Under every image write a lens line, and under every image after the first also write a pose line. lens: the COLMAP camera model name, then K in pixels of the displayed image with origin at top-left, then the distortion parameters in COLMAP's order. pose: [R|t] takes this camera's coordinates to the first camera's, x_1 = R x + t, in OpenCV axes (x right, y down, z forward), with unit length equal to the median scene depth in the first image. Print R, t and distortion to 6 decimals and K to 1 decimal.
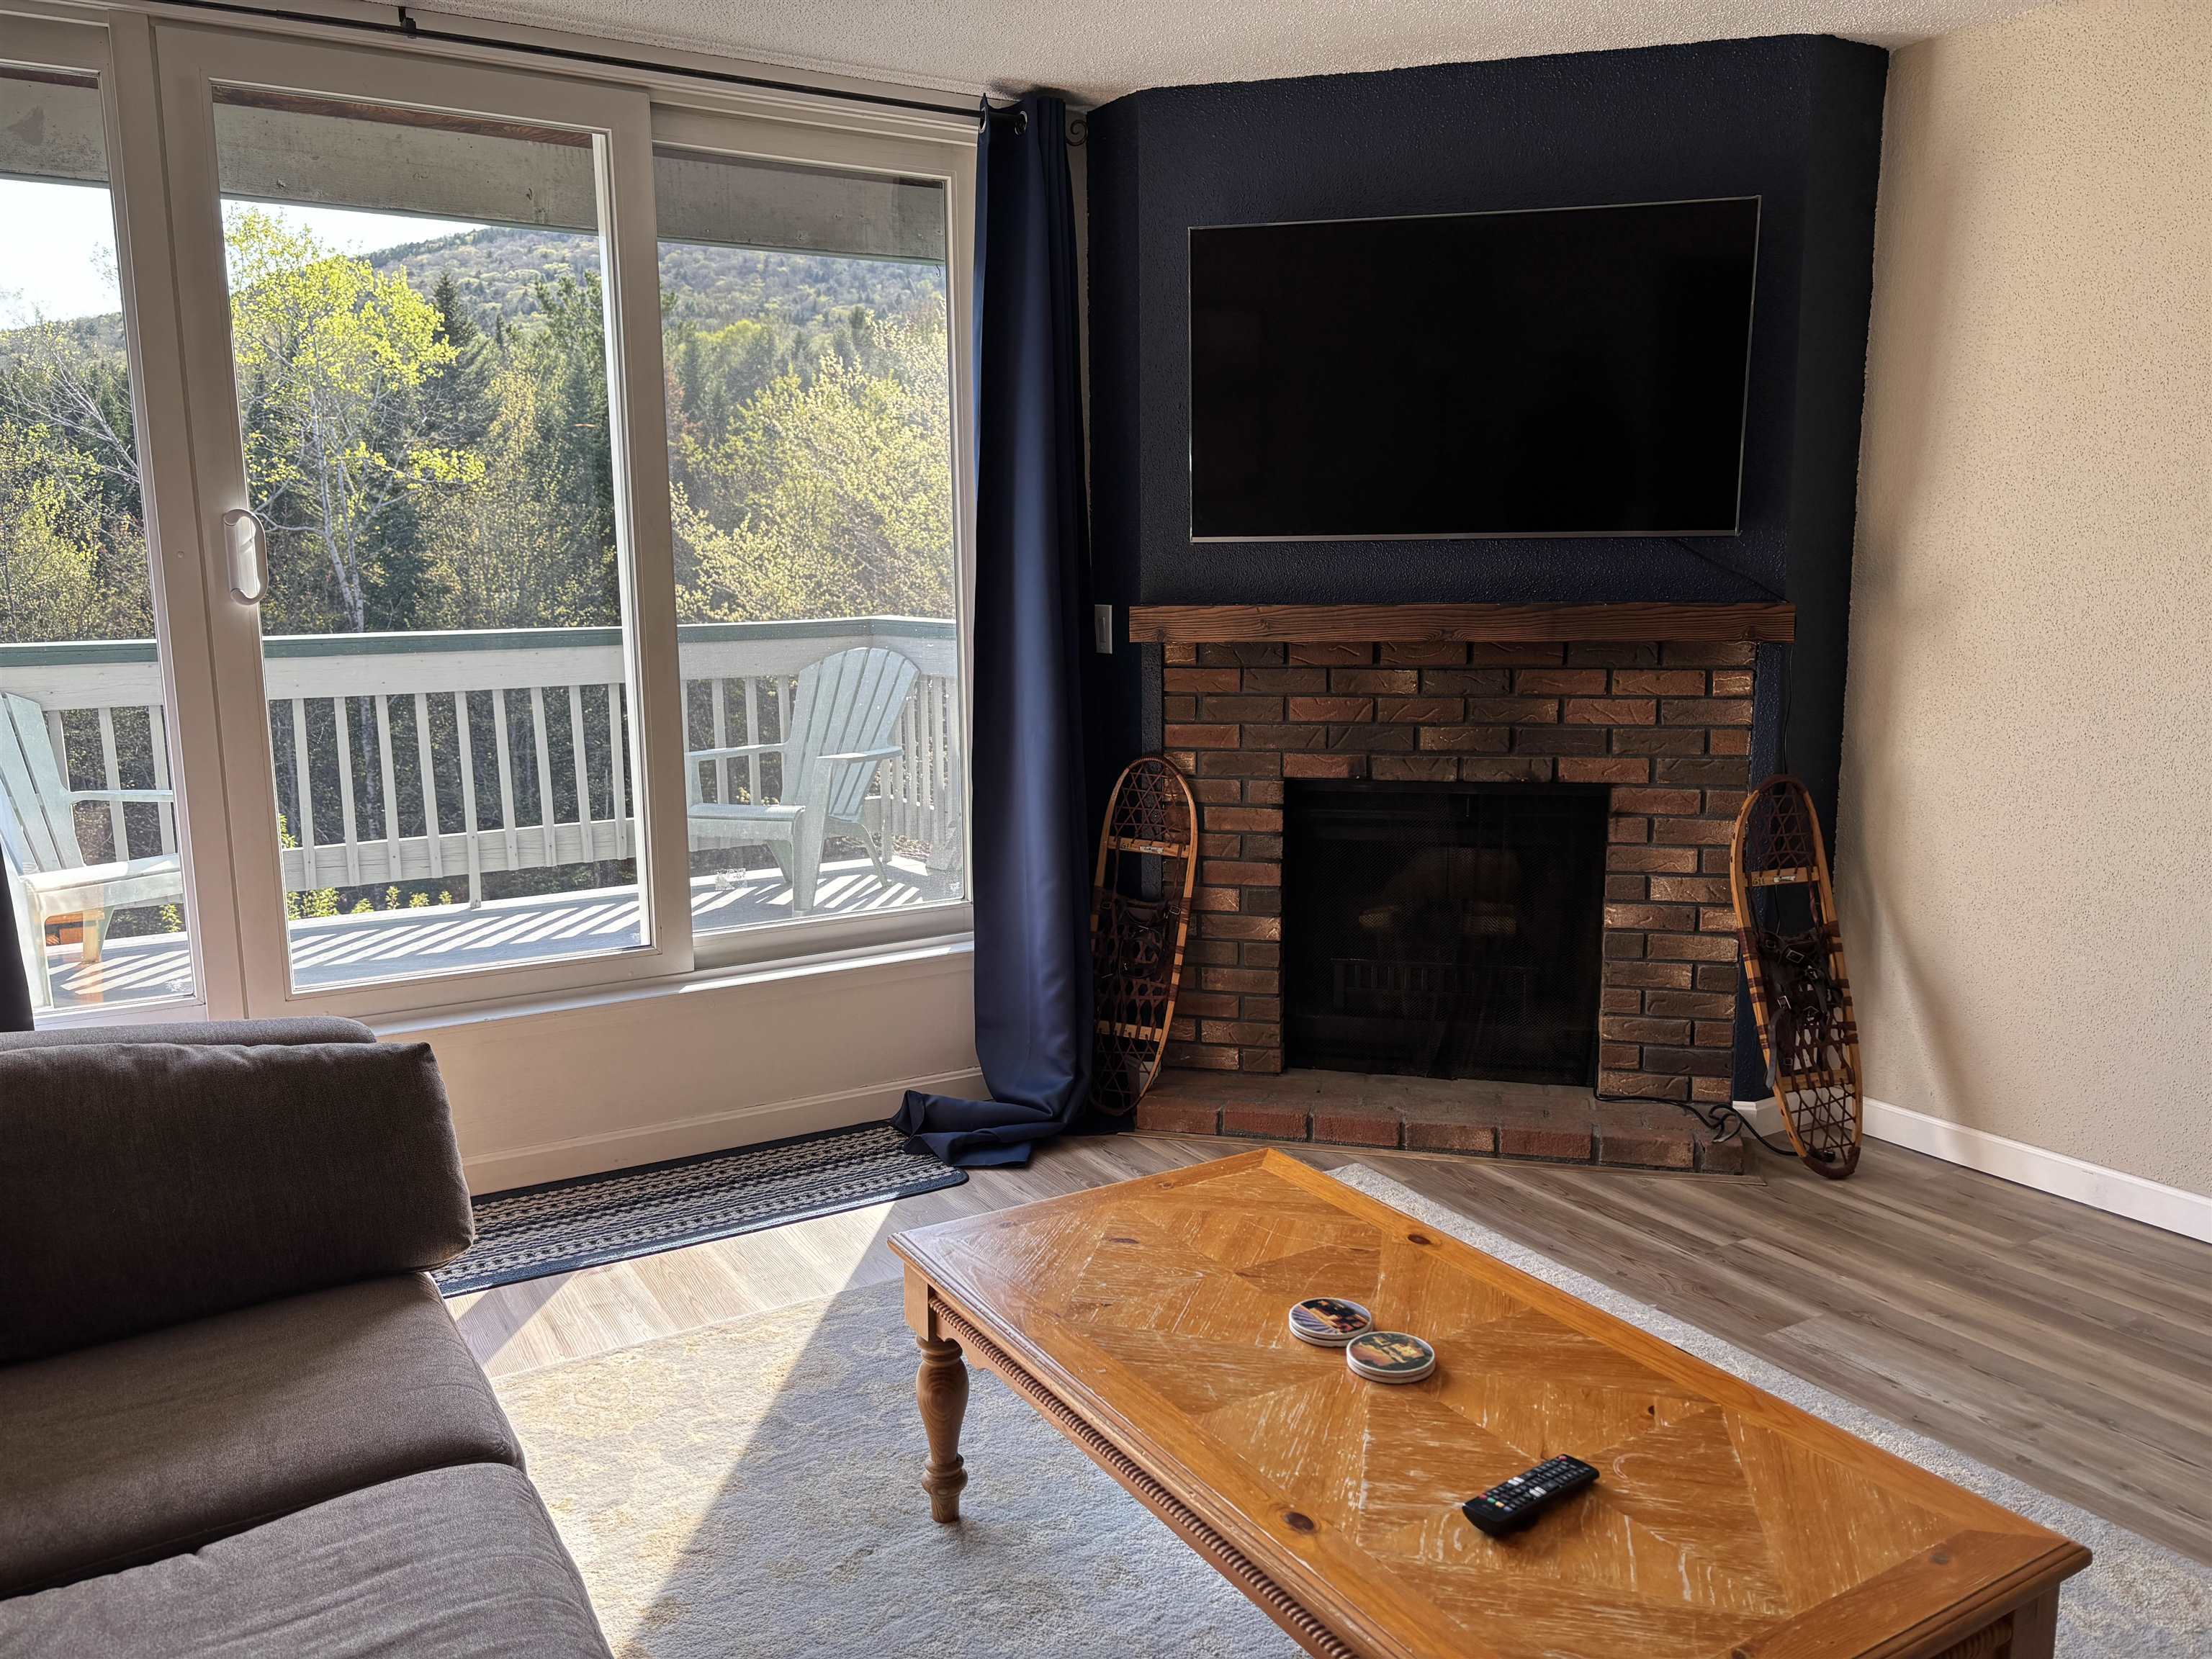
lens RADIAL K [[1660.1, 0, 1064.5], [0, 1660.1, 831.7], [0, 0, 1]] dist [0.052974, -0.063691]
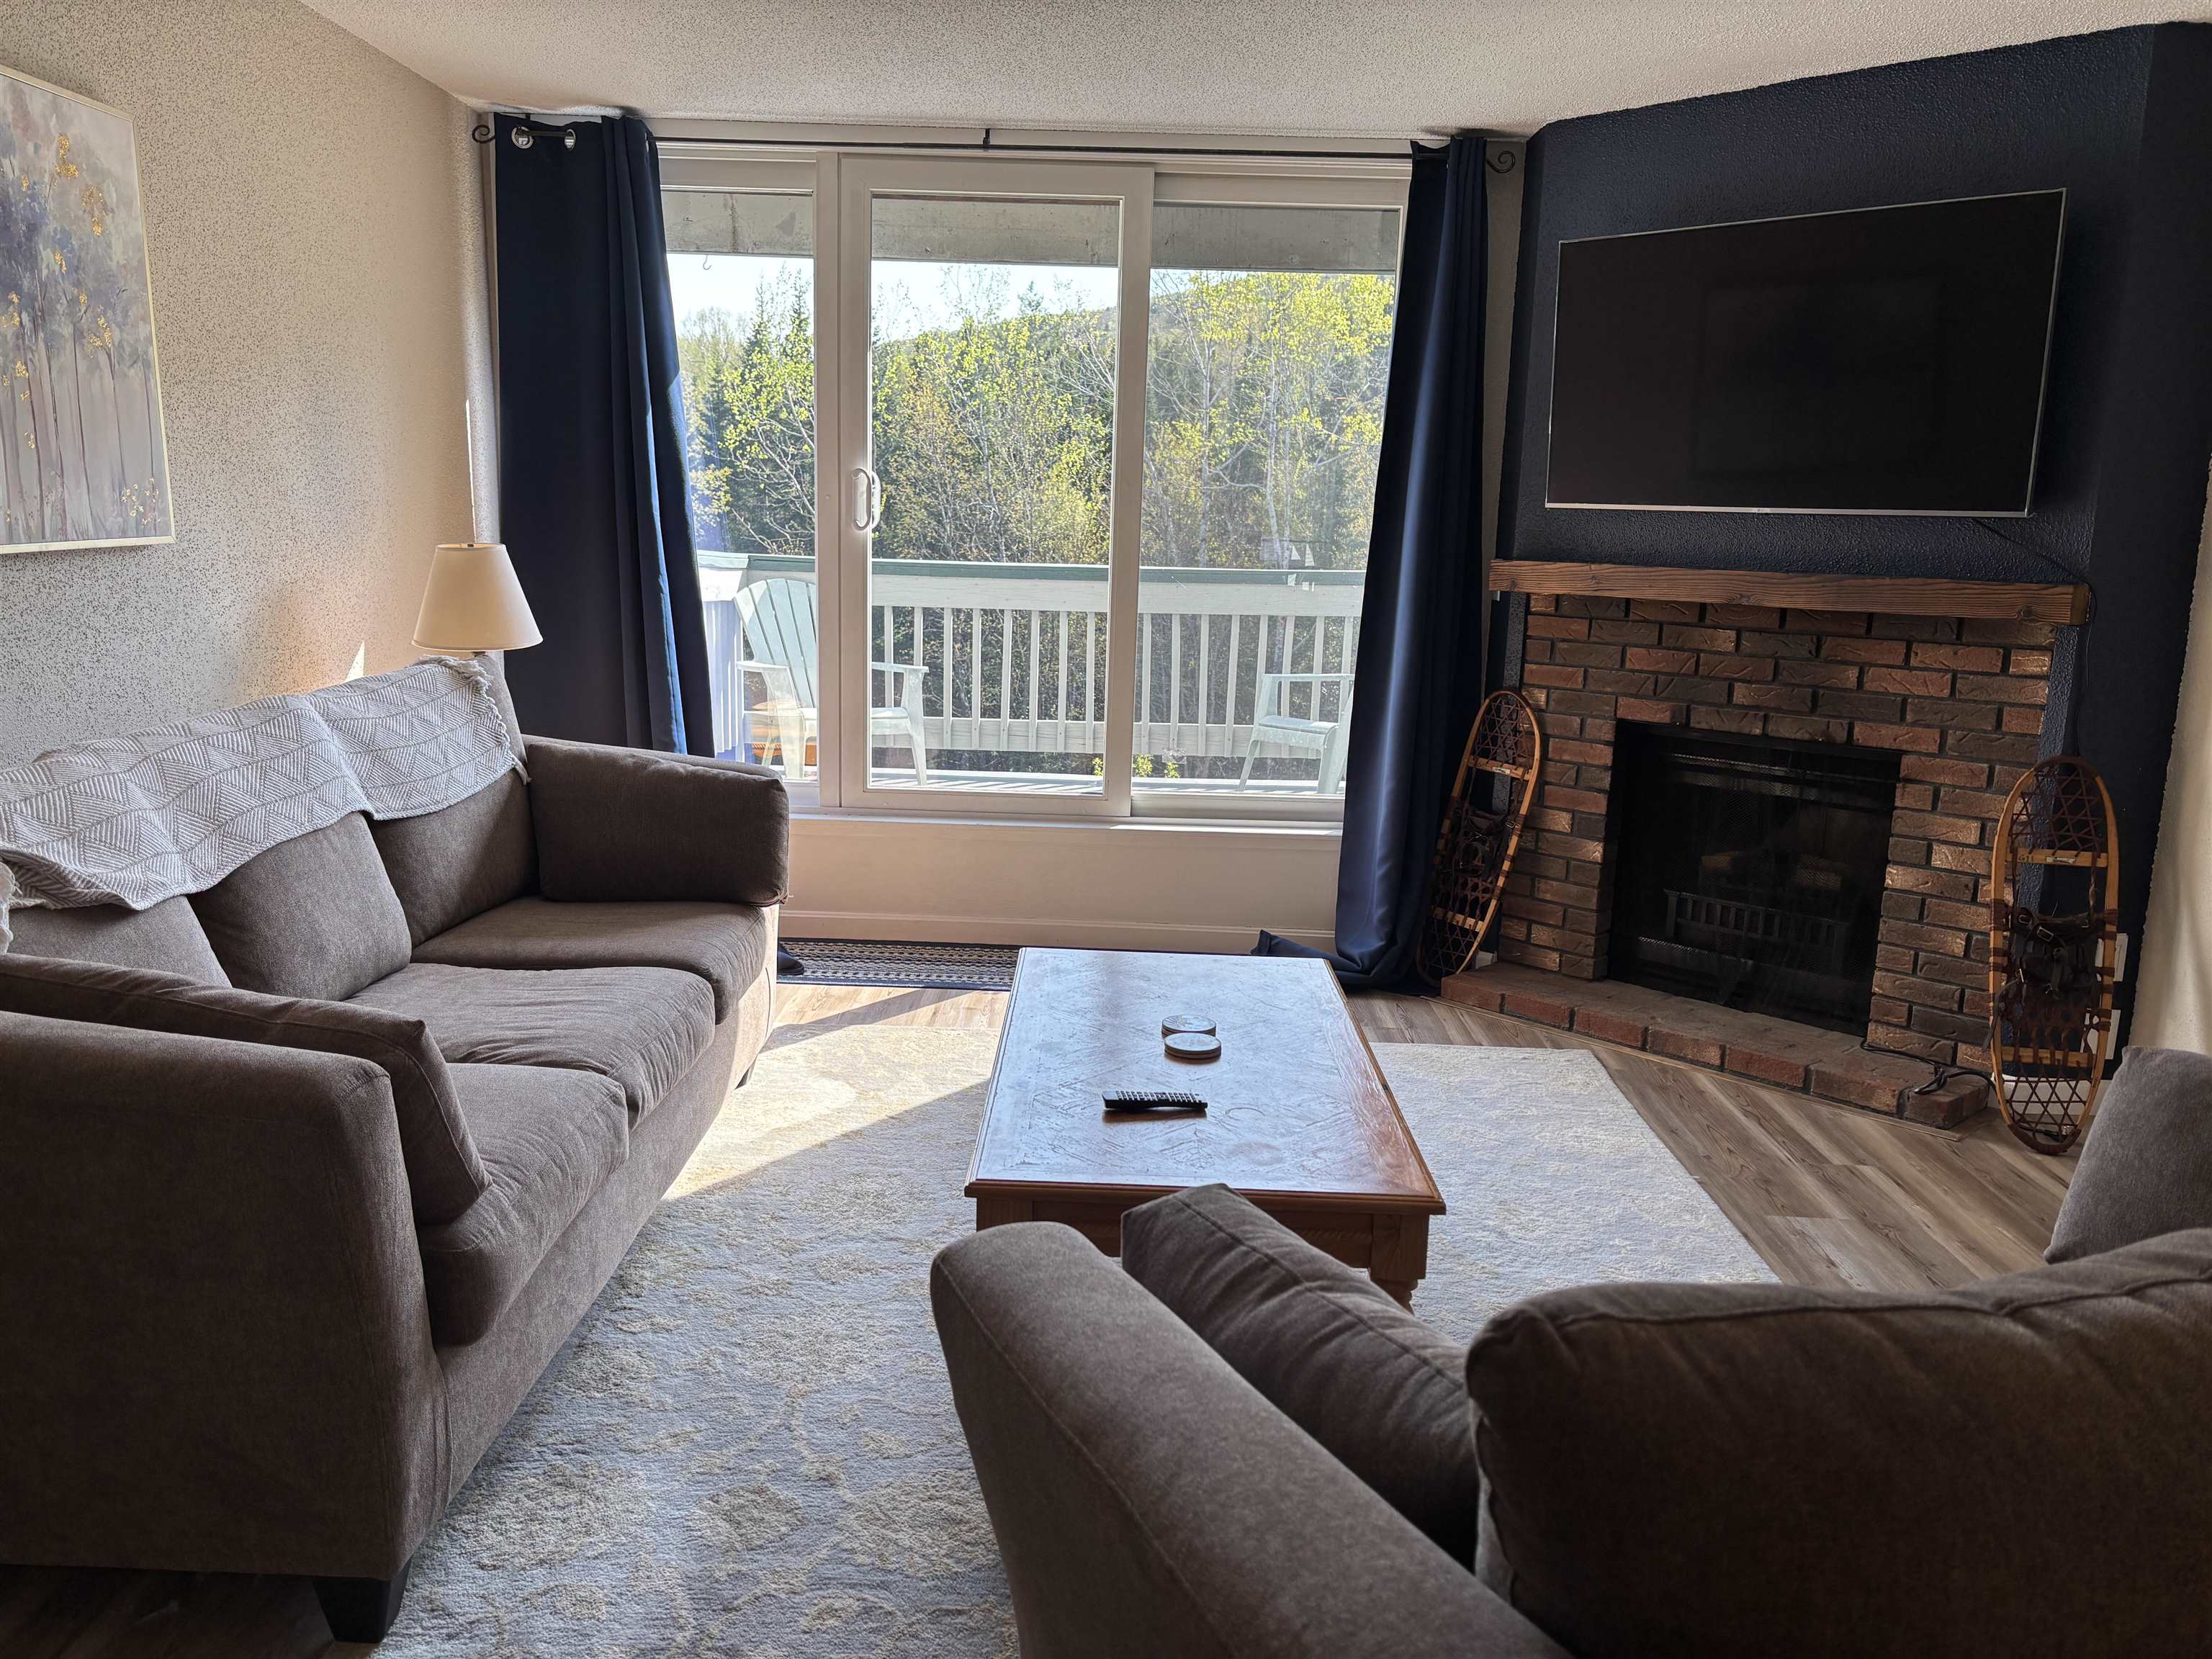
lens RADIAL K [[1660.1, 0, 1057.3], [0, 1660.1, 821.7], [0, 0, 1]] dist [0.052974, -0.063691]
pose [[0.842288, 0.129684, -0.523195, 0.430410], [-0.121207, 0.991337, 0.050592, 0.026554], [0.525224, 0.020802, 0.850710, -0.173856]]
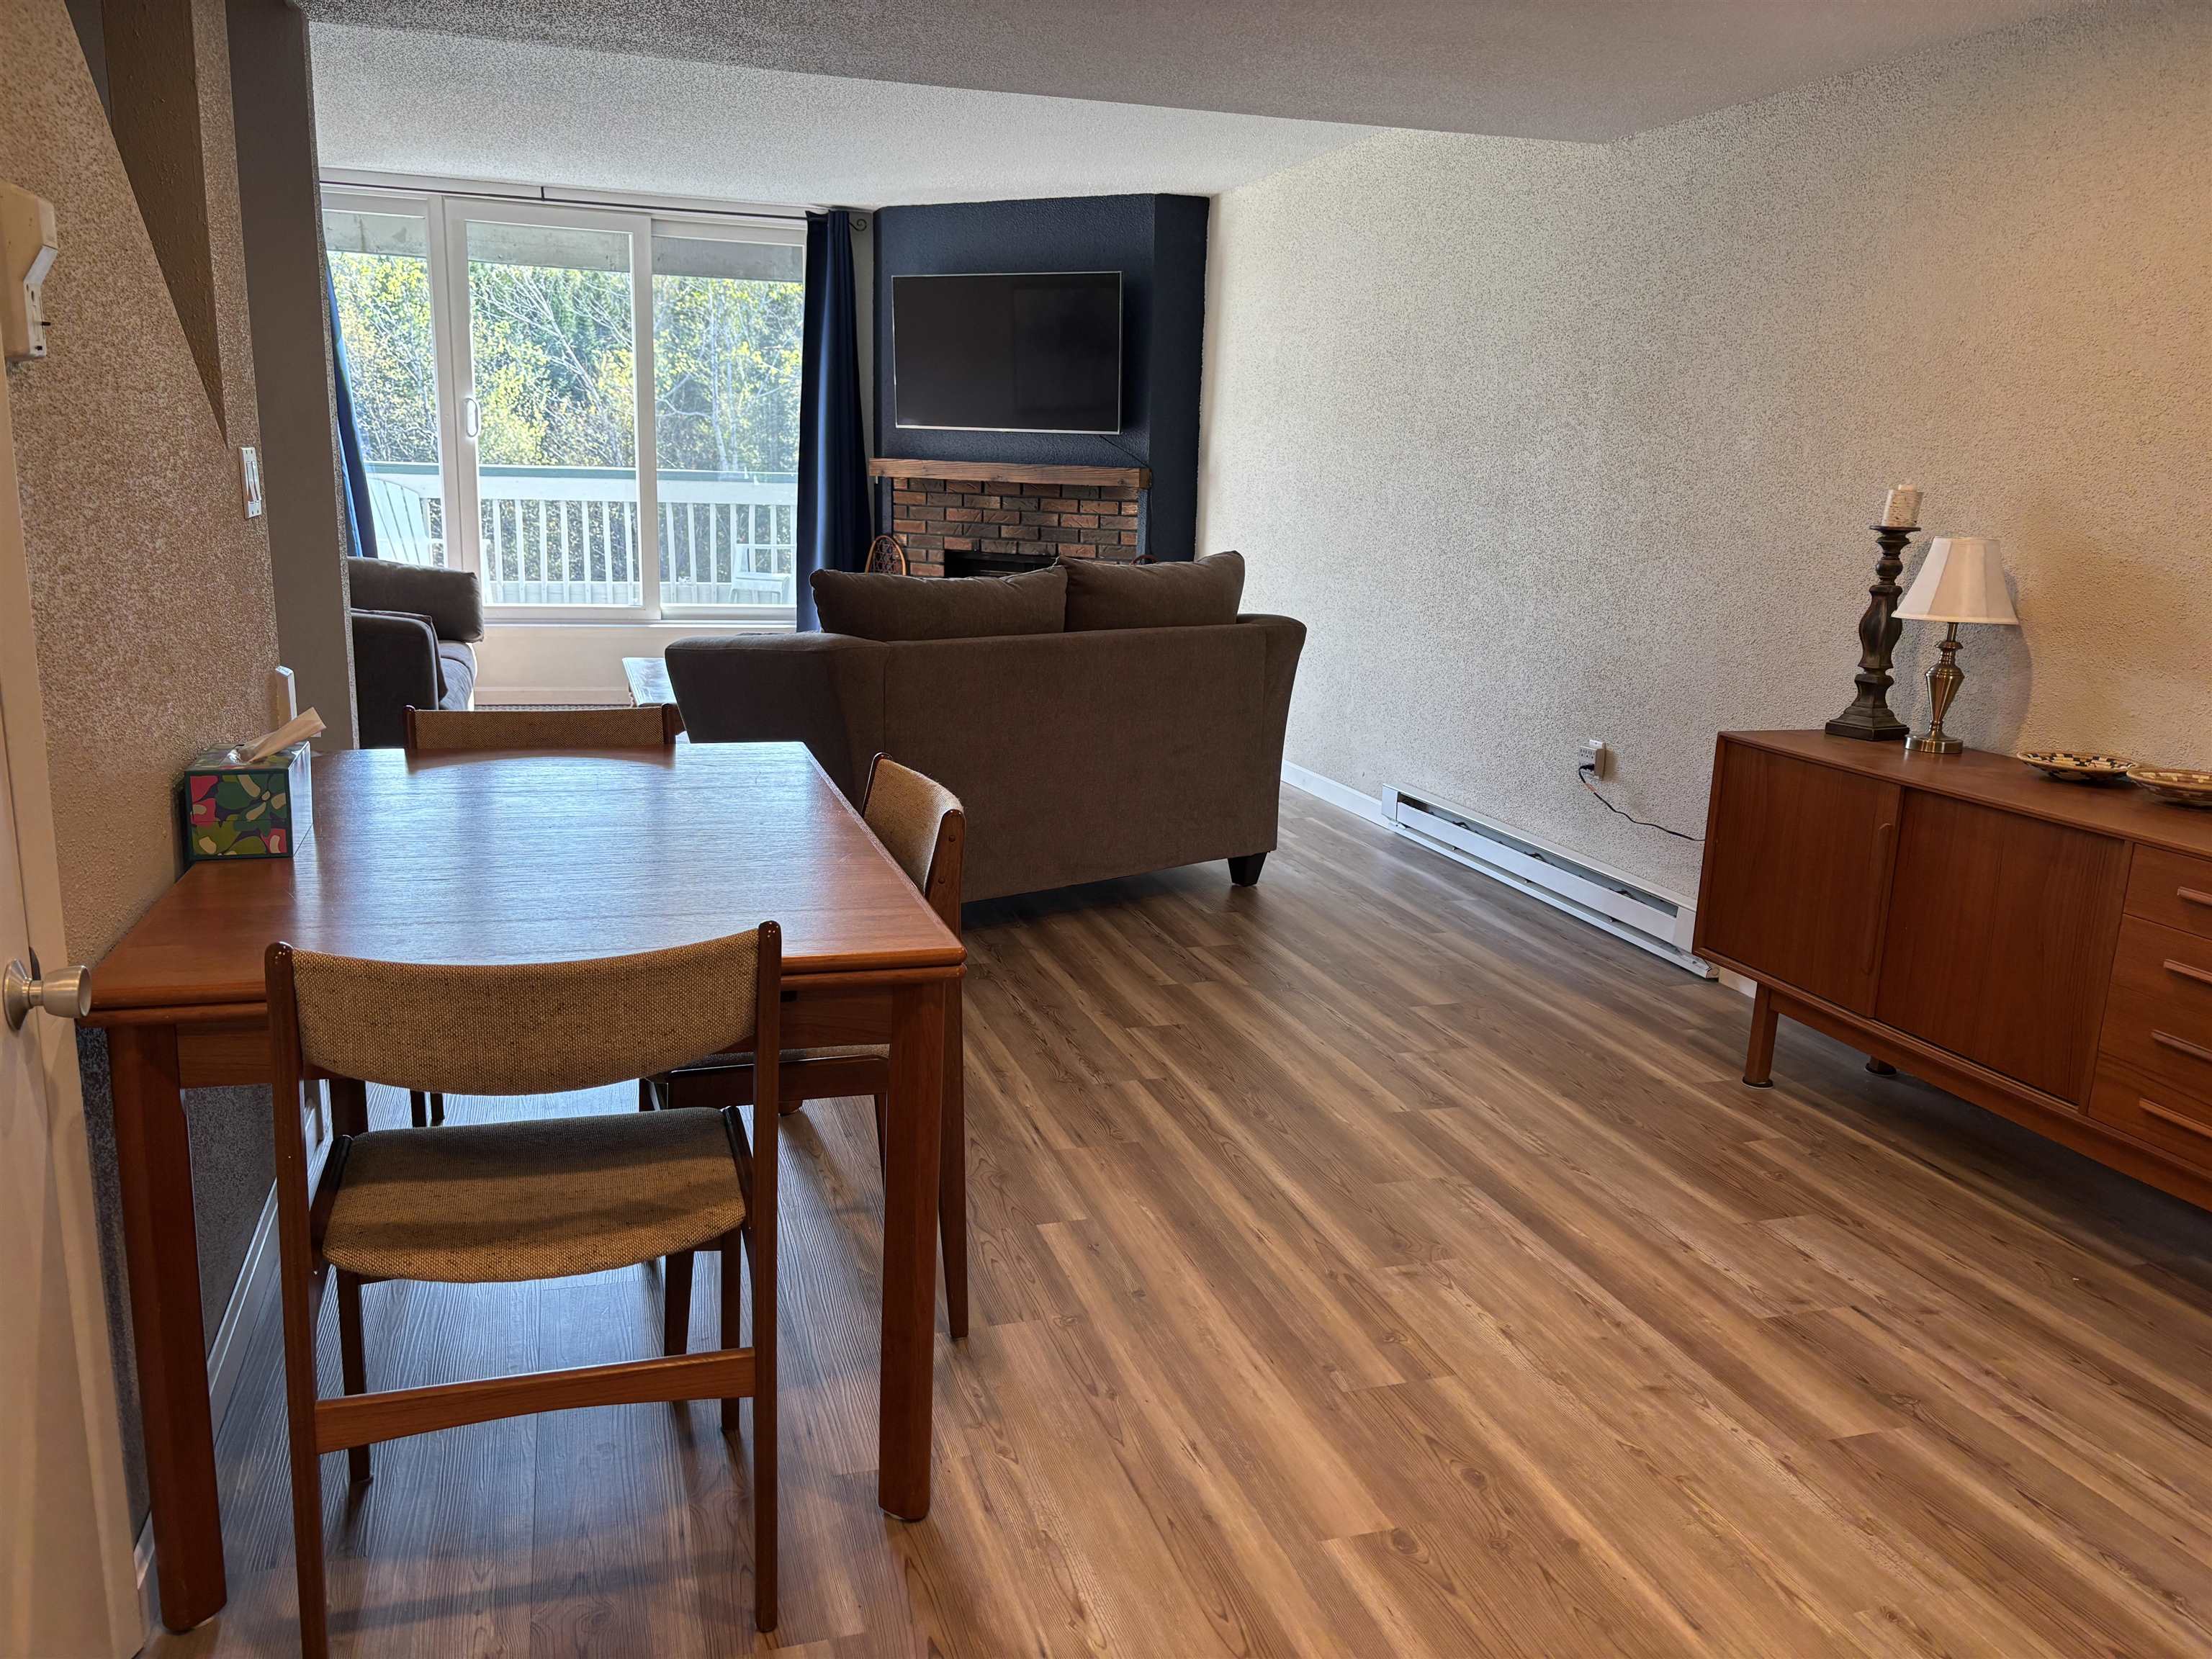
lens RADIAL K [[1660.1, 0, 1110.3], [0, 1660.1, 815.2], [0, 0, 1]] dist [0.052974, -0.063691]
pose [[0.976271, 0.081890, -0.200472, 0.783406], [-0.072971, 0.996004, 0.051495, 0.175365], [0.203887, -0.035644, 0.978345, -0.970515]]
